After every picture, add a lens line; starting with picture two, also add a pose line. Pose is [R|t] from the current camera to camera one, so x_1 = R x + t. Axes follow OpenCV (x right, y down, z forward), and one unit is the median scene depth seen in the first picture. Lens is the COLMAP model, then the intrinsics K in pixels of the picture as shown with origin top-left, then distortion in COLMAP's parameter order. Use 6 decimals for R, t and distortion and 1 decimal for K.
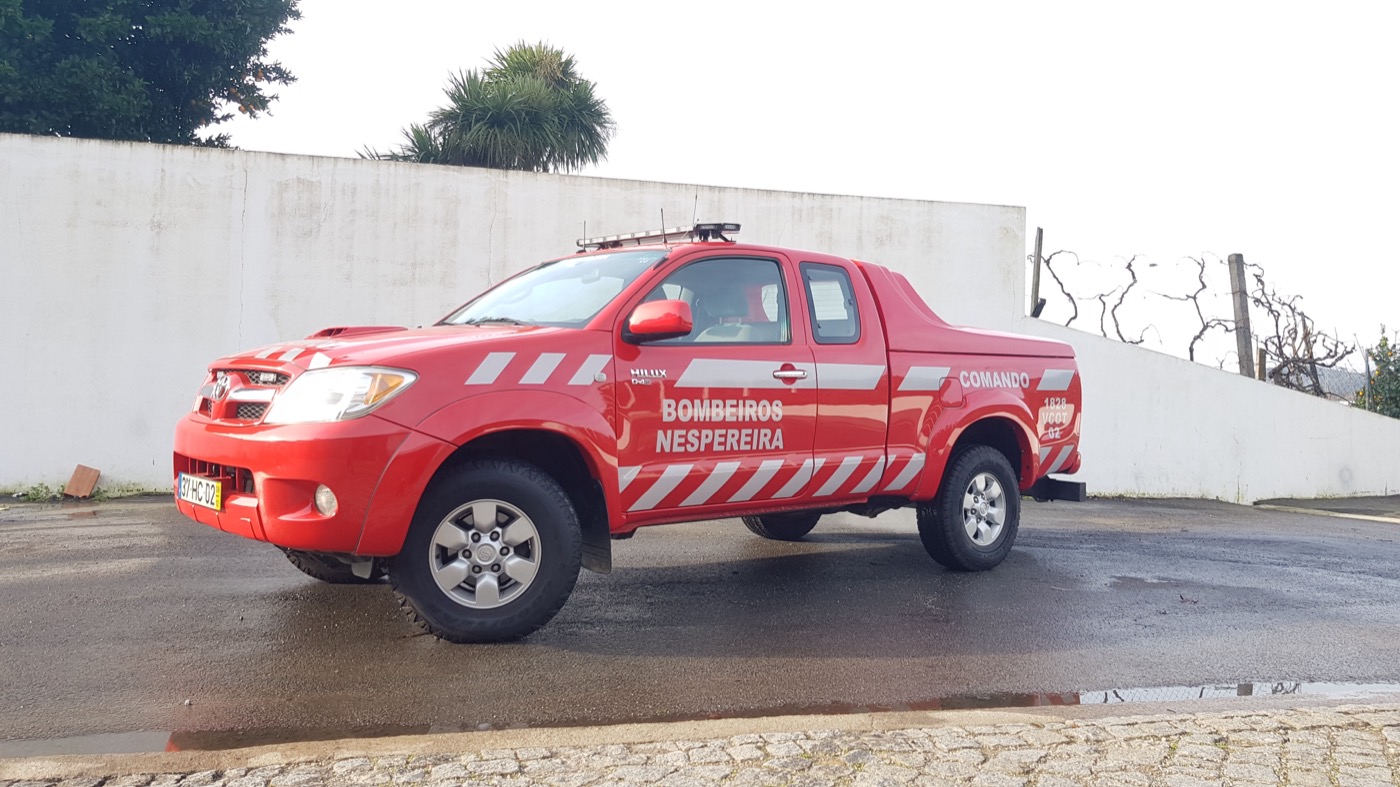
lens RADIAL K [[1110.7, 0, 702.9], [0, 1110.7, 375.2], [0, 0, 1]] dist [0.067439, -0.126647]
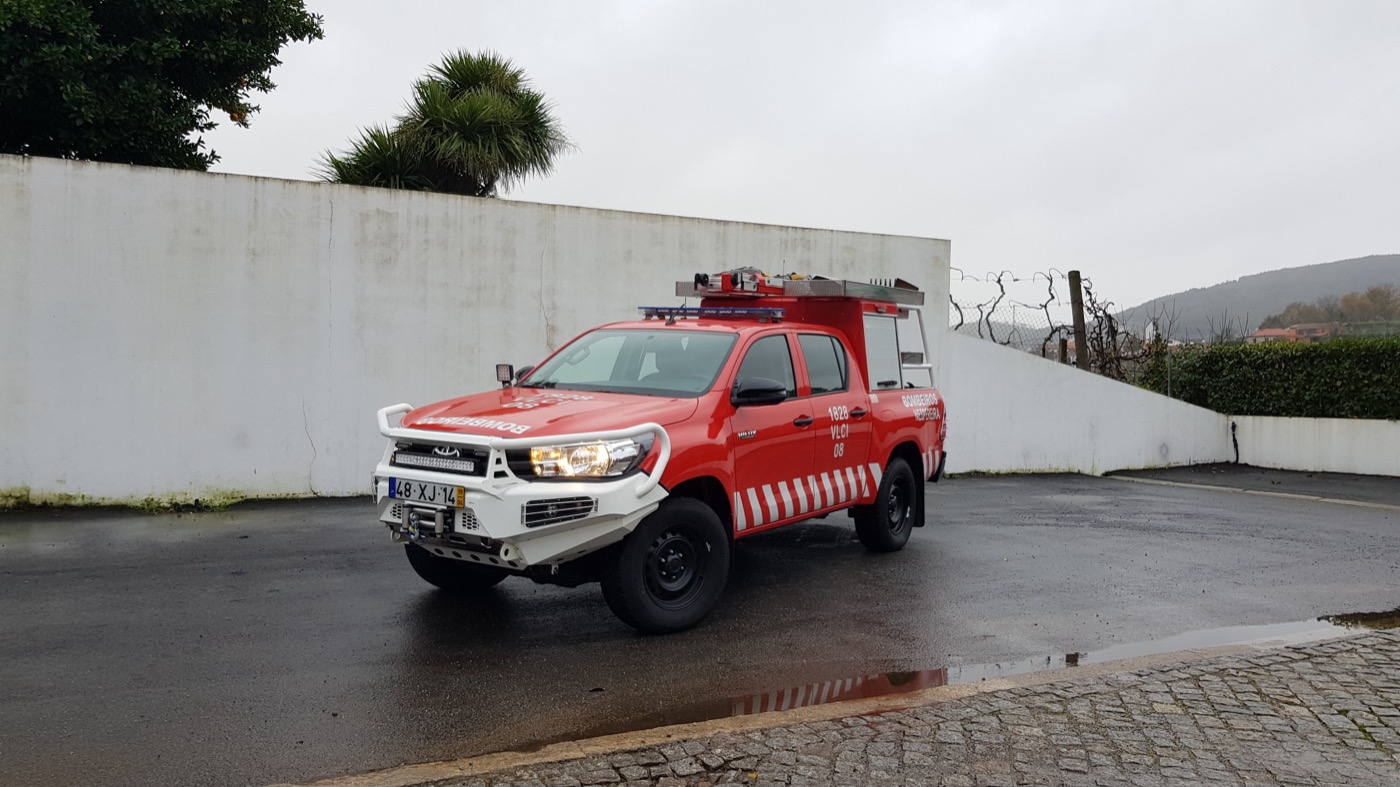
lens RADIAL K [[1117.3, 0, 700.0], [0, 1117.3, 393.5], [0, 0, 1]] dist [0.071024, -0.140204]
pose [[0.969353, -0.009639, 0.245485, -0.293526], [-0.005332, 0.998169, 0.060248, -0.057426], [-0.245616, -0.059711, 0.967526, -0.139566]]
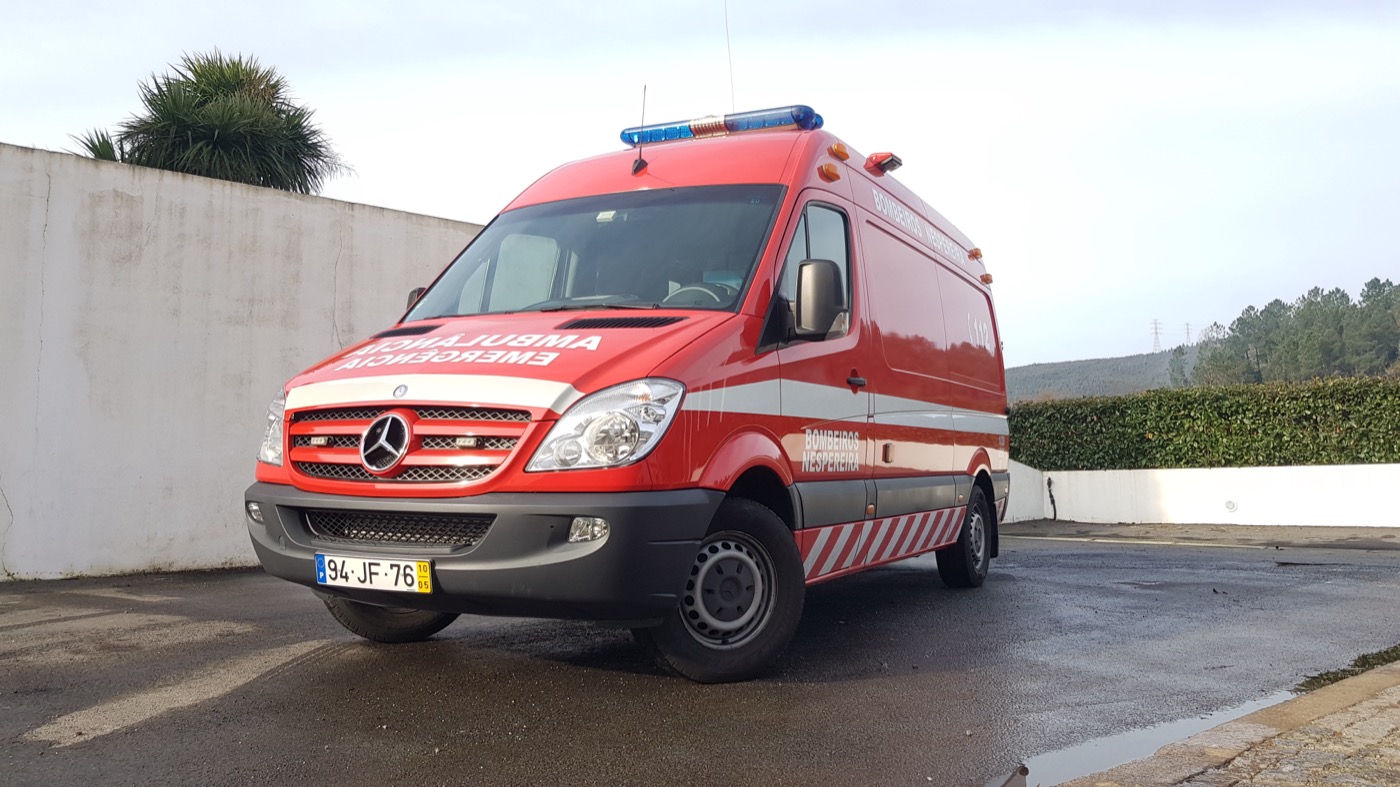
lens RADIAL K [[1110.7, 0, 702.9], [0, 1110.7, 375.2], [0, 0, 1]] dist [0.067439, -0.126647]
pose [[0.877528, 0.017935, 0.479189, -0.335702], [0.007560, 0.998659, -0.051222, 0.004898], [-0.479465, 0.048572, 0.876216, 0.067231]]
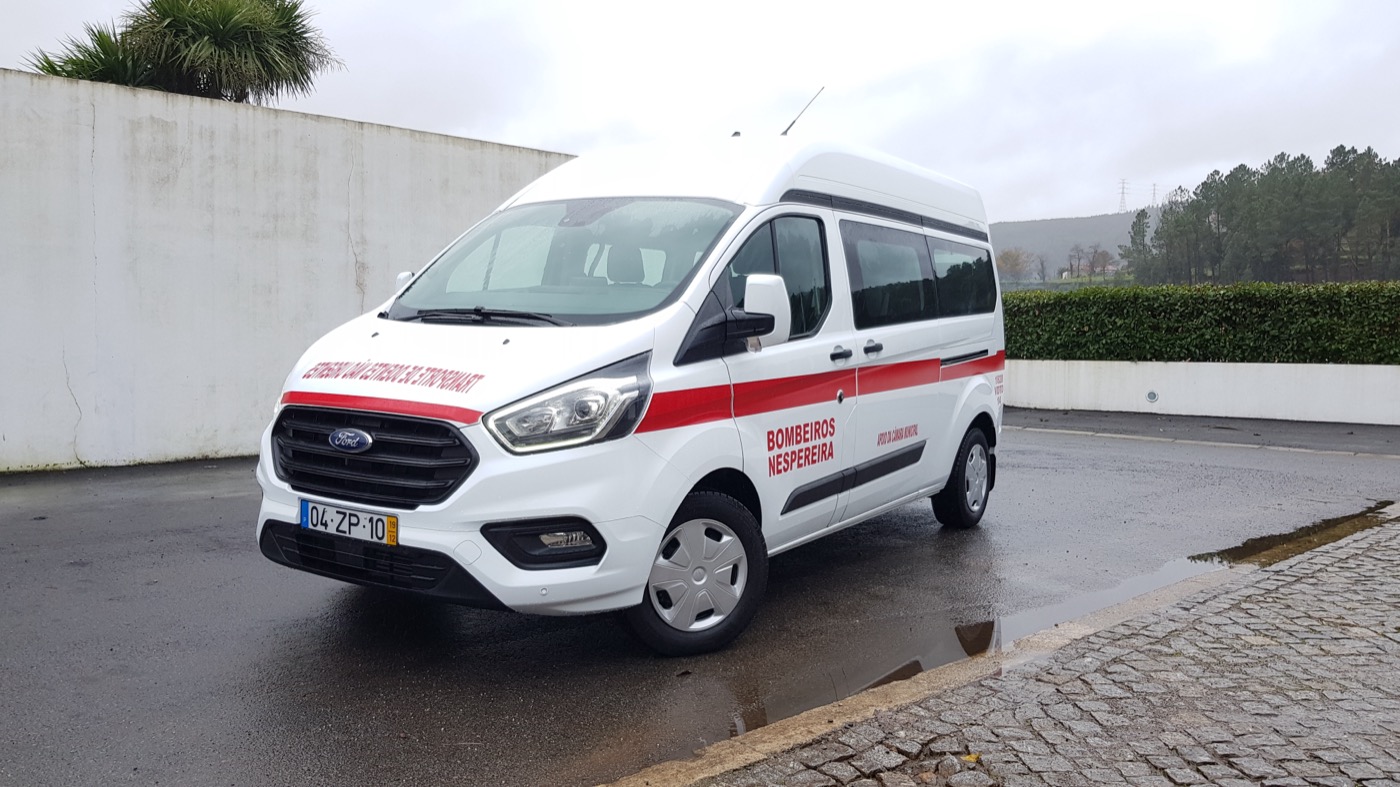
lens RADIAL K [[1117.3, 0, 700.0], [0, 1117.3, 393.5], [0, 0, 1]] dist [0.071024, -0.140204]
pose [[0.861429, -0.038118, 0.506445, -0.402854], [-0.012793, 0.995235, 0.096667, -0.042382], [-0.507716, -0.089751, 0.856836, -0.023077]]
